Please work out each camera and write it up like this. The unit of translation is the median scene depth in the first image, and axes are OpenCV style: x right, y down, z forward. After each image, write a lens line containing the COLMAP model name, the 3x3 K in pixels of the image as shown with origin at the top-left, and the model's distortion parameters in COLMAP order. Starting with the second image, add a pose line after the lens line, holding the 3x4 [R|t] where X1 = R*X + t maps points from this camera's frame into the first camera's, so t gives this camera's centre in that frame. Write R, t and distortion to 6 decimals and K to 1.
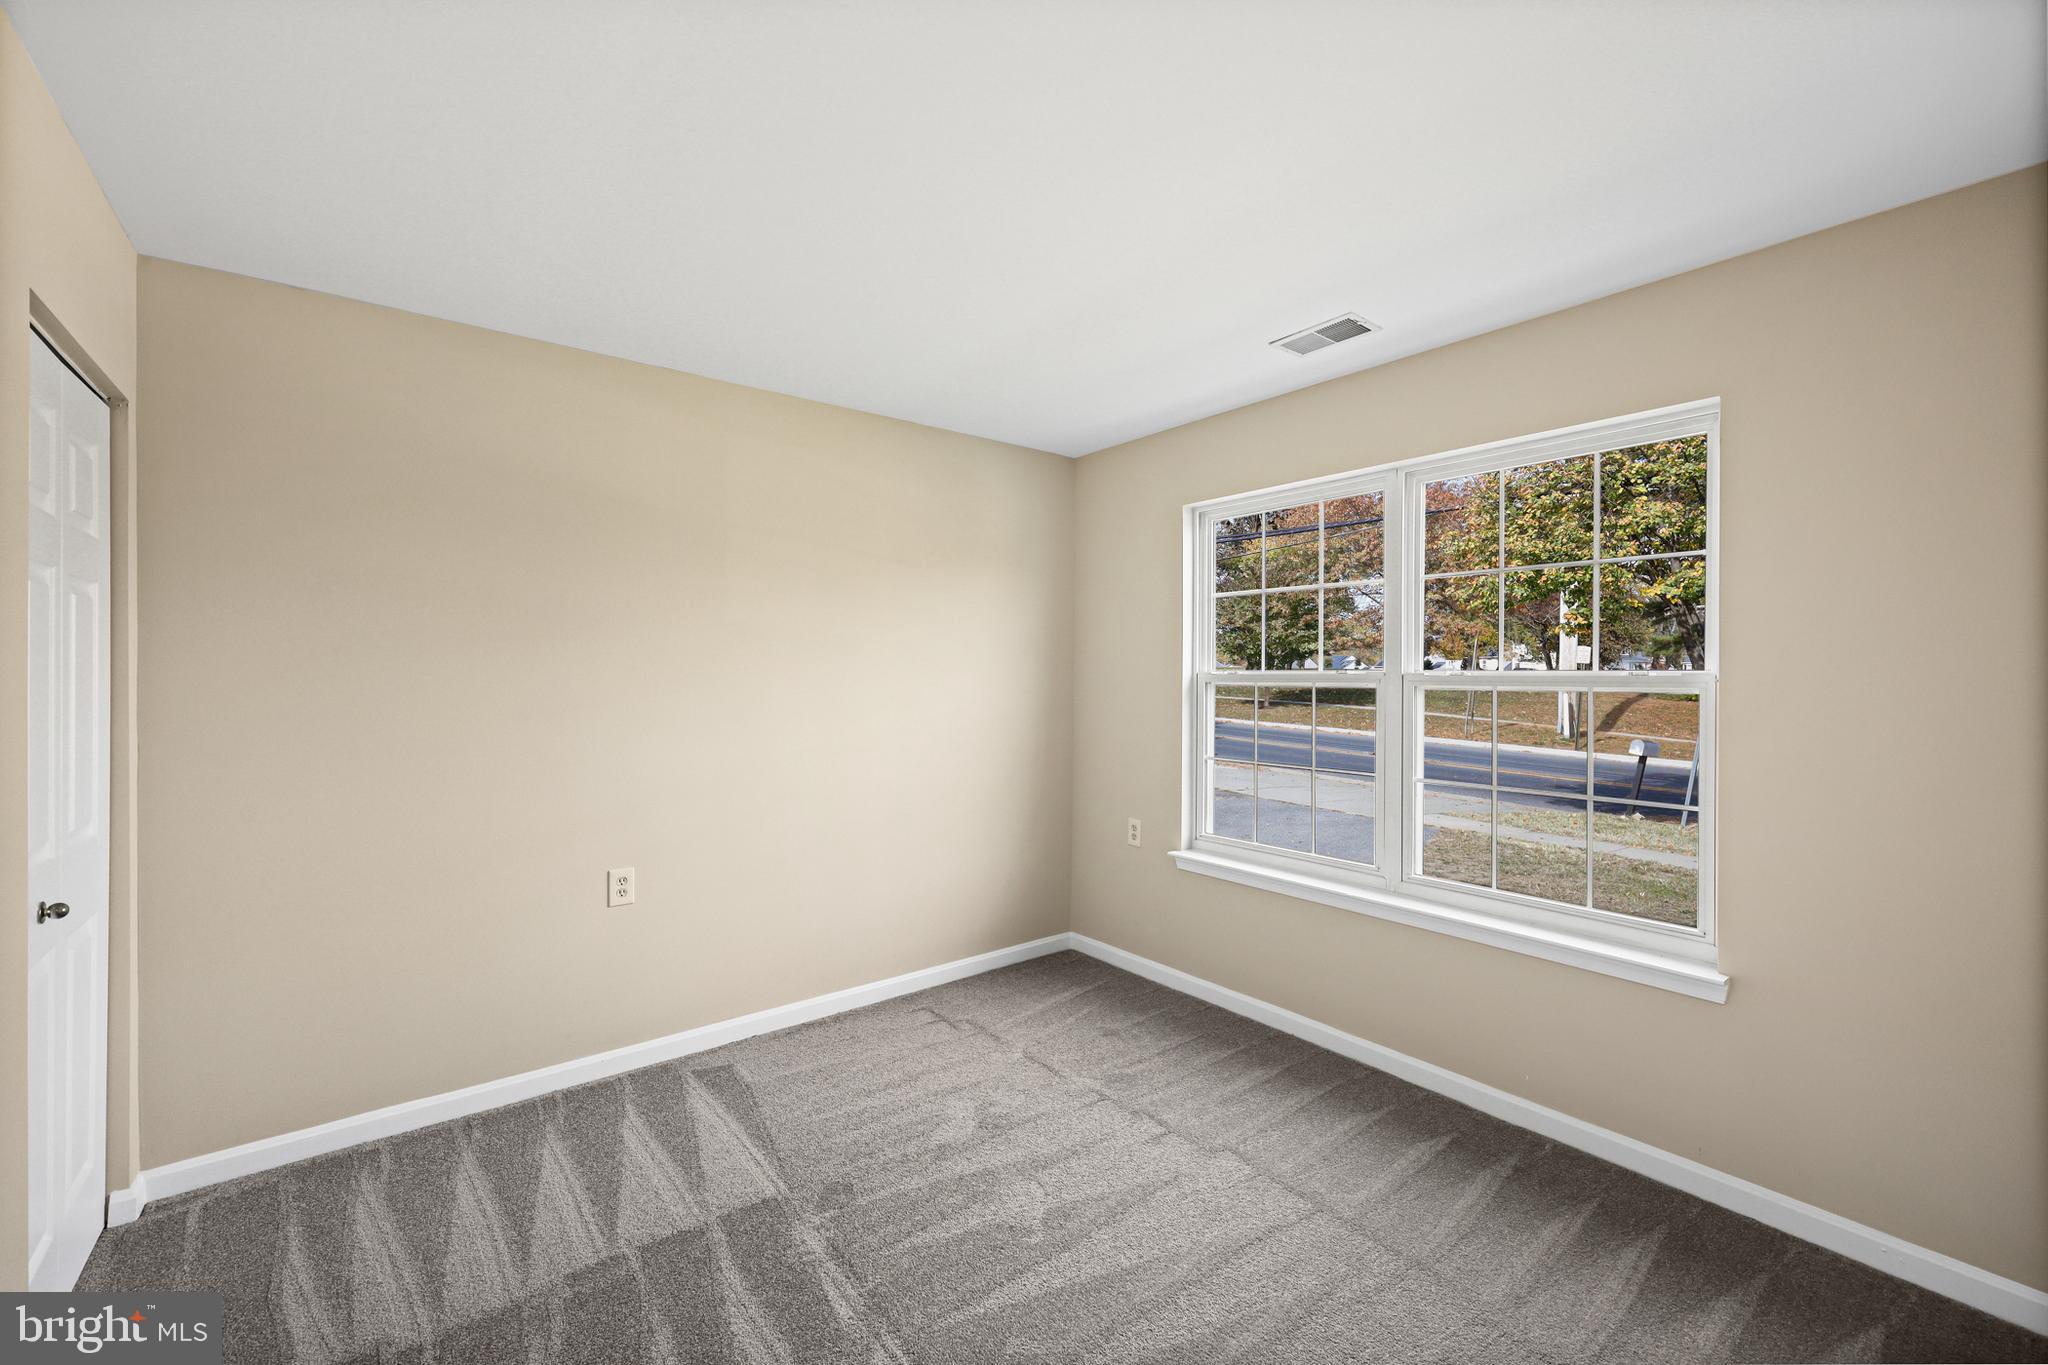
lens RADIAL K [[837.9, 0, 1024.0], [0, 837.9, 682.5], [0, 0, 1]] dist [0.000225, 0.000049]
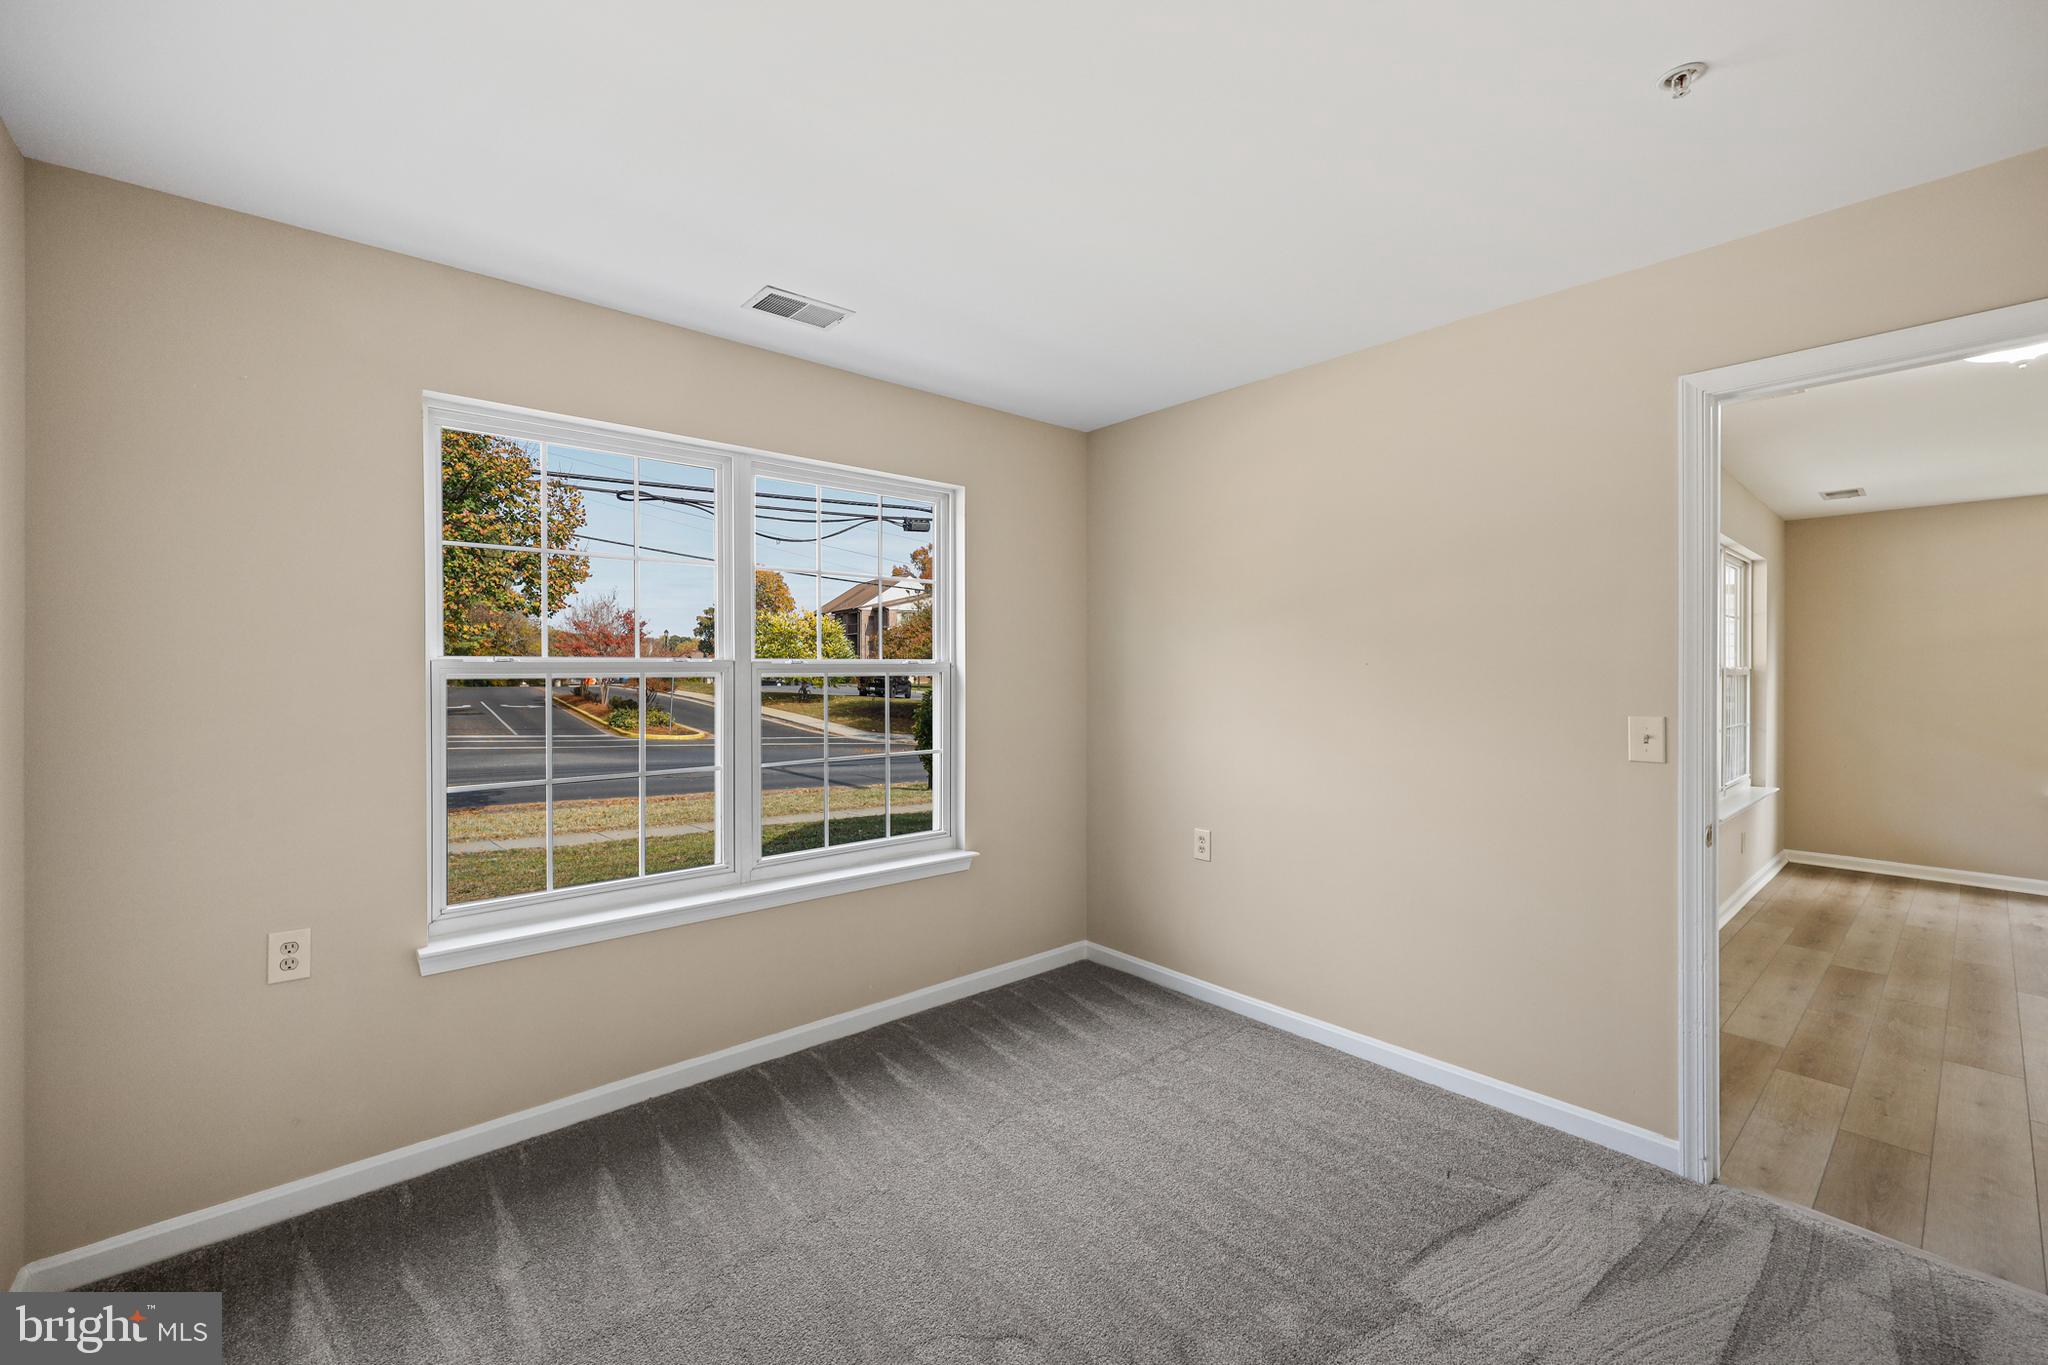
lens RADIAL K [[830.5, 0, 1040.6], [0, 830.5, 667.6], [0, 0, 1]] dist [-0.000879, 0.000003]
pose [[-0.062224, -0.009395, 0.998018, -0.542631], [0.008589, 0.999914, 0.009948, -0.009726], [-0.998025, 0.009191, -0.062138, 0.697493]]
